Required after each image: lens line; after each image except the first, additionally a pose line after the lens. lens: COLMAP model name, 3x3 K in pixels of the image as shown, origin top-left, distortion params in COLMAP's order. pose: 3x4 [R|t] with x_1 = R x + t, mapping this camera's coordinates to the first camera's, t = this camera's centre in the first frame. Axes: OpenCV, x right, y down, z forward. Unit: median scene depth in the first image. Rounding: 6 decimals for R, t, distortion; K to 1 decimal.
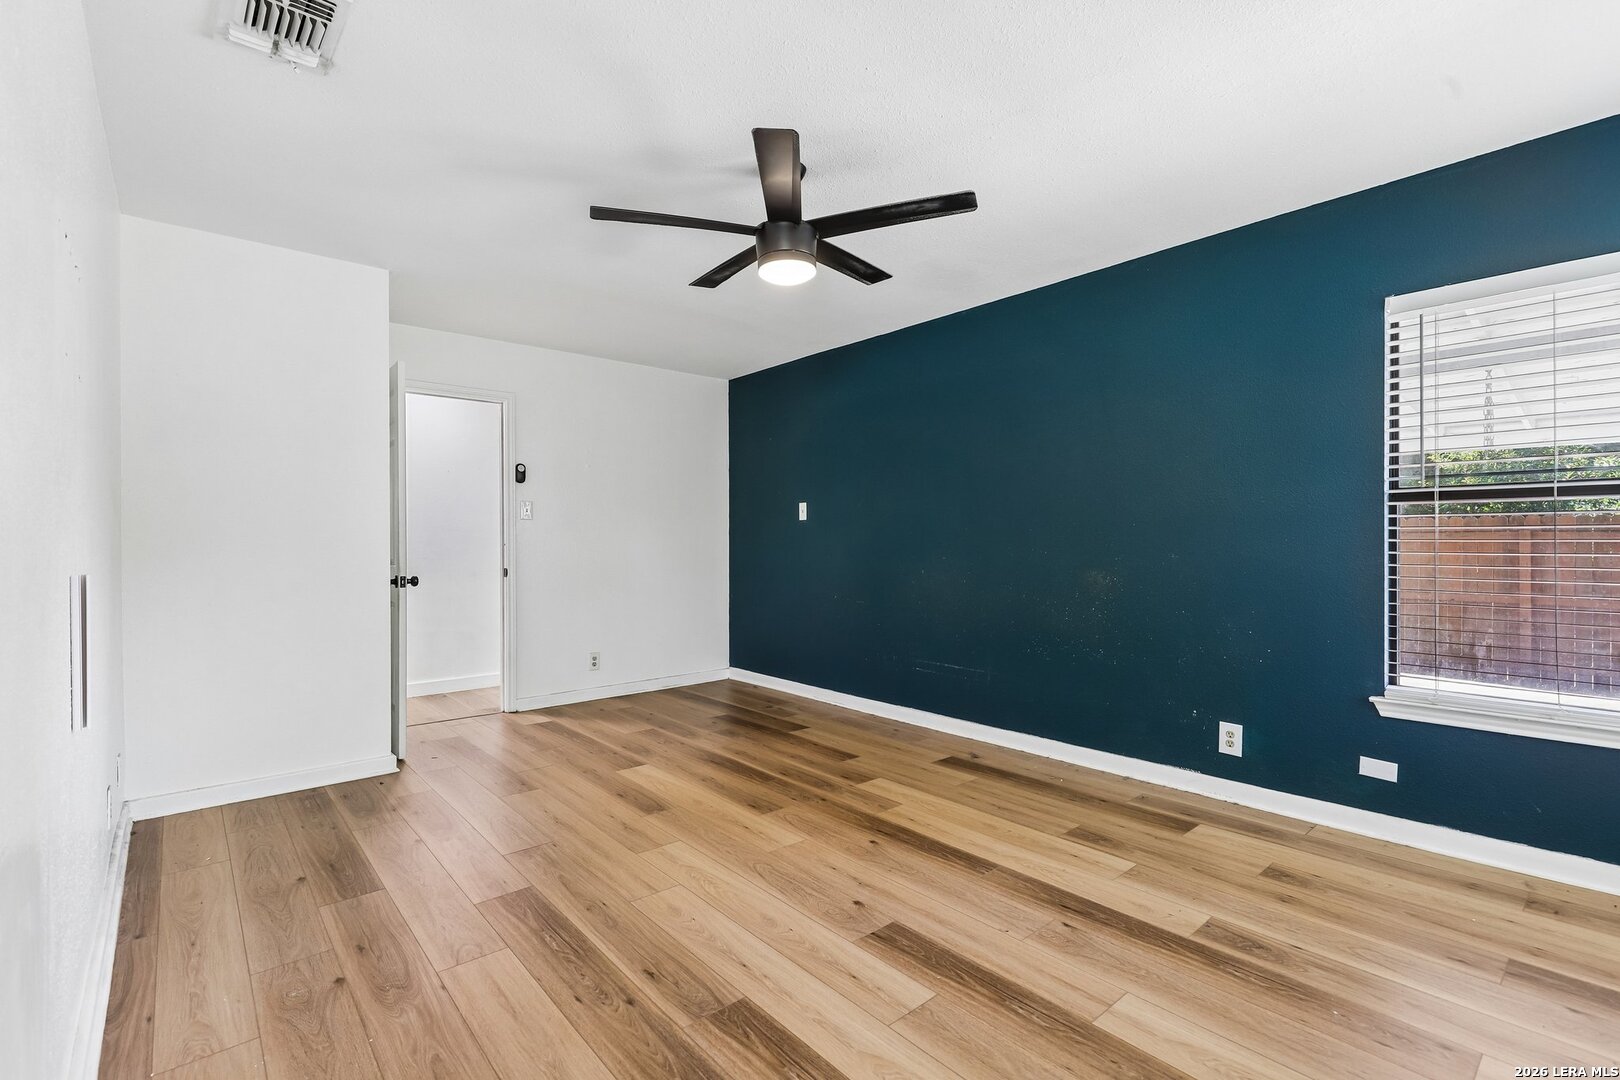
lens RADIAL K [[730.6, 0, 815.1], [0, 730.6, 544.8], [0, 0, 1]] dist [0.002133, -0.000167]
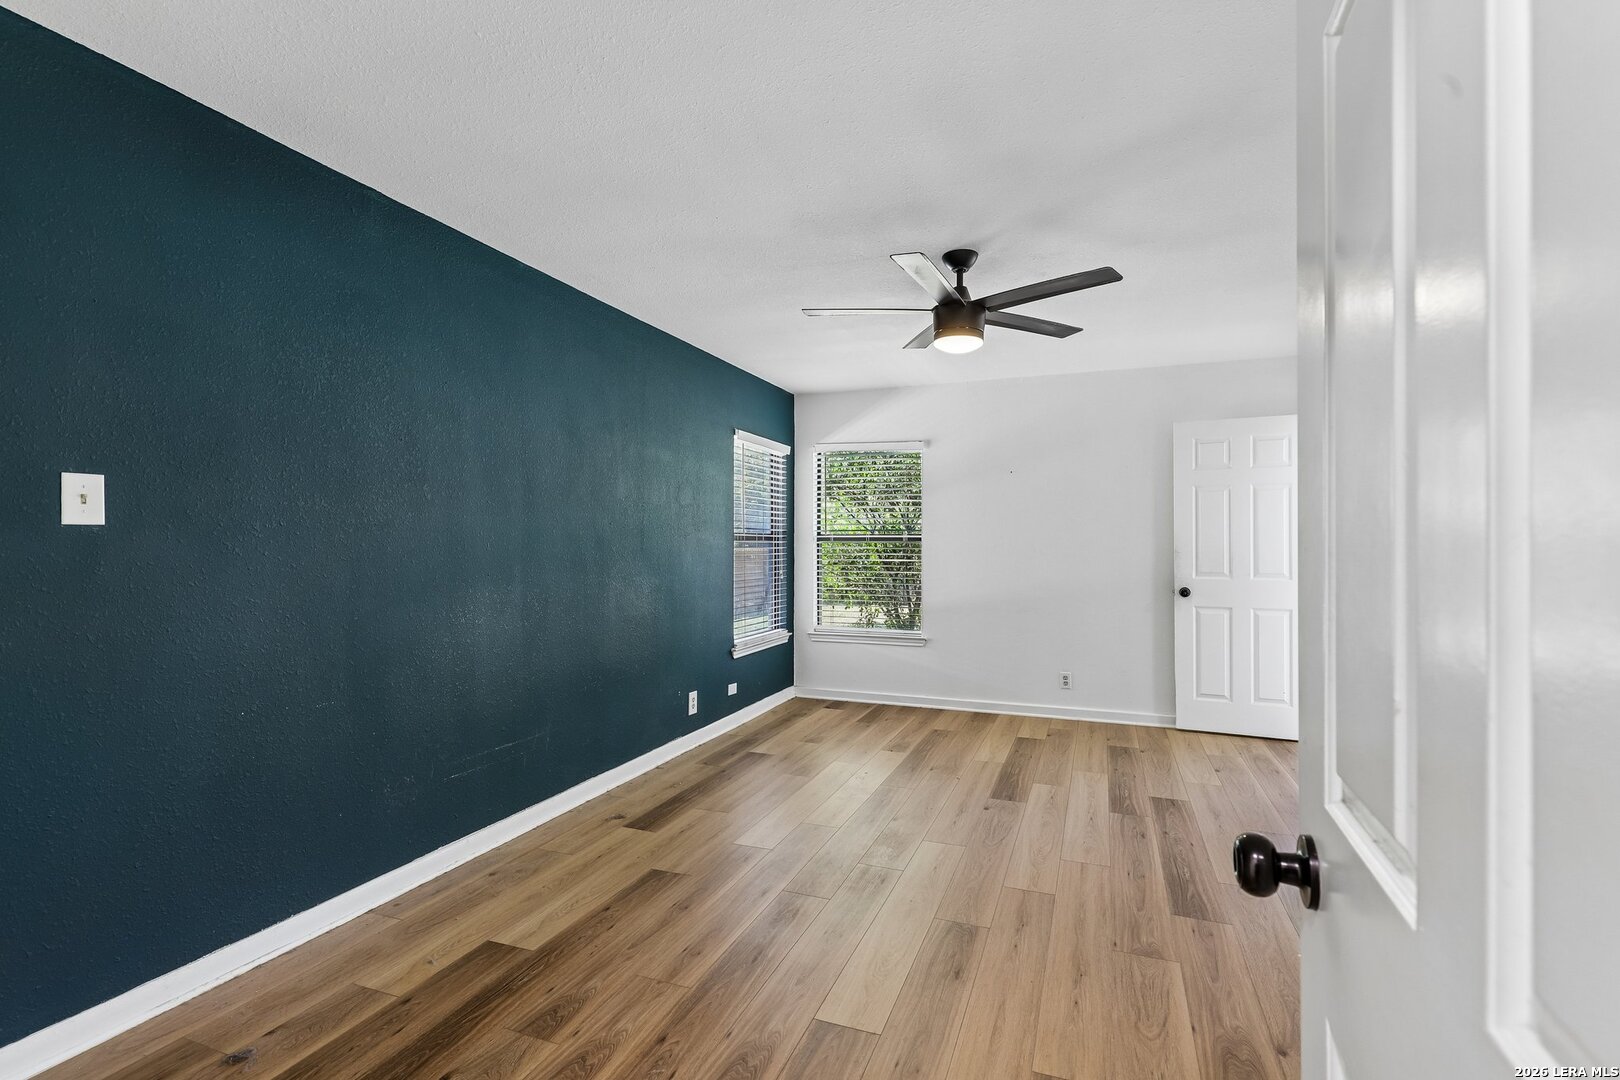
lens RADIAL K [[730.6, 0, 840.9], [0, 730.6, 541.9], [0, 0, 1]] dist [0.002133, -0.000167]
pose [[-0.484277, 0.006427, 0.874891, -0.925247], [0.005306, 0.999976, -0.004409, -0.040133], [-0.874899, 0.002507, -0.484299, 1.659068]]
